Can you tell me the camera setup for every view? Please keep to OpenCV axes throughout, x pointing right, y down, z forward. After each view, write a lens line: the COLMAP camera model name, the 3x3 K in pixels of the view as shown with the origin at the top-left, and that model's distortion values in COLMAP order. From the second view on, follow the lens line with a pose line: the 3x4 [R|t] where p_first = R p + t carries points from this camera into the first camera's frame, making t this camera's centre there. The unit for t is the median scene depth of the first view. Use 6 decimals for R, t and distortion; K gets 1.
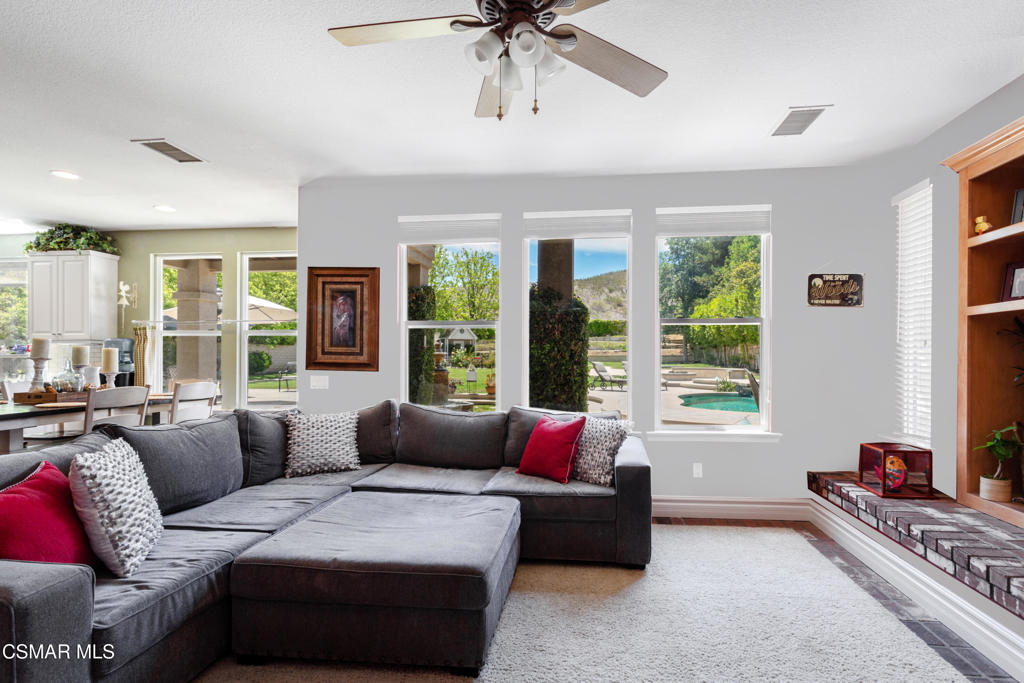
lens RADIAL K [[478.5, 0, 512.0], [0, 478.5, 341.5], [0, 0, 1]] dist [-0.000523, -0.000036]
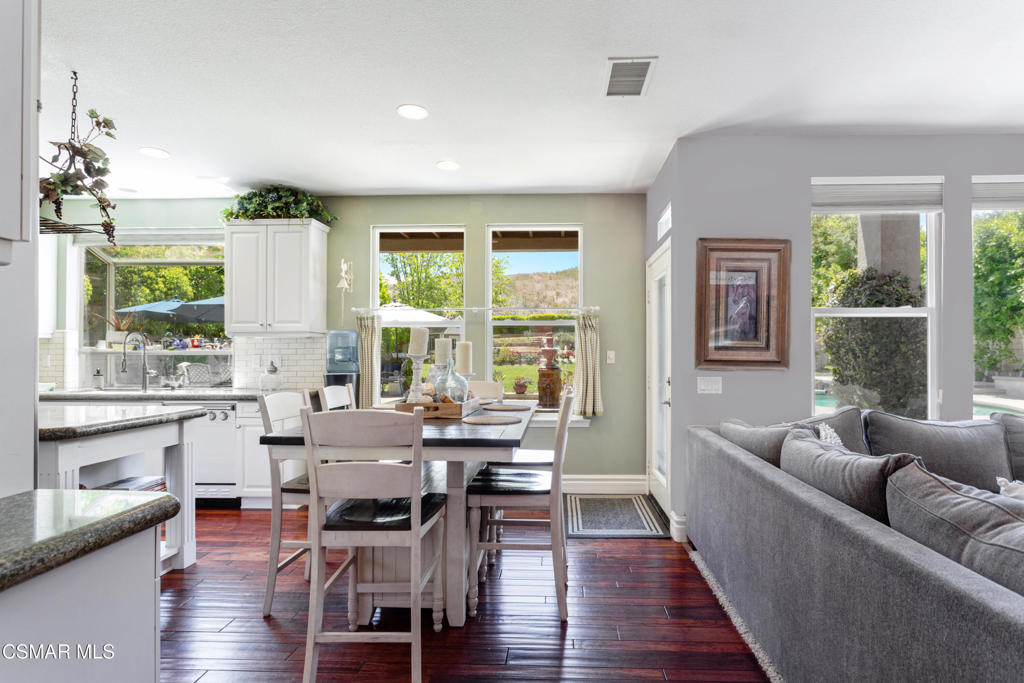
lens RADIAL K [[516.7, 0, 552.5], [0, 516.7, 341.7], [0, 0, 1]] dist [0.001307, 0.000161]
pose [[0.998182, -0.005520, 0.060019, -0.681191], [0.004322, 0.999789, 0.020067, -0.004797], [-0.060117, -0.019771, 0.997996, 0.154453]]
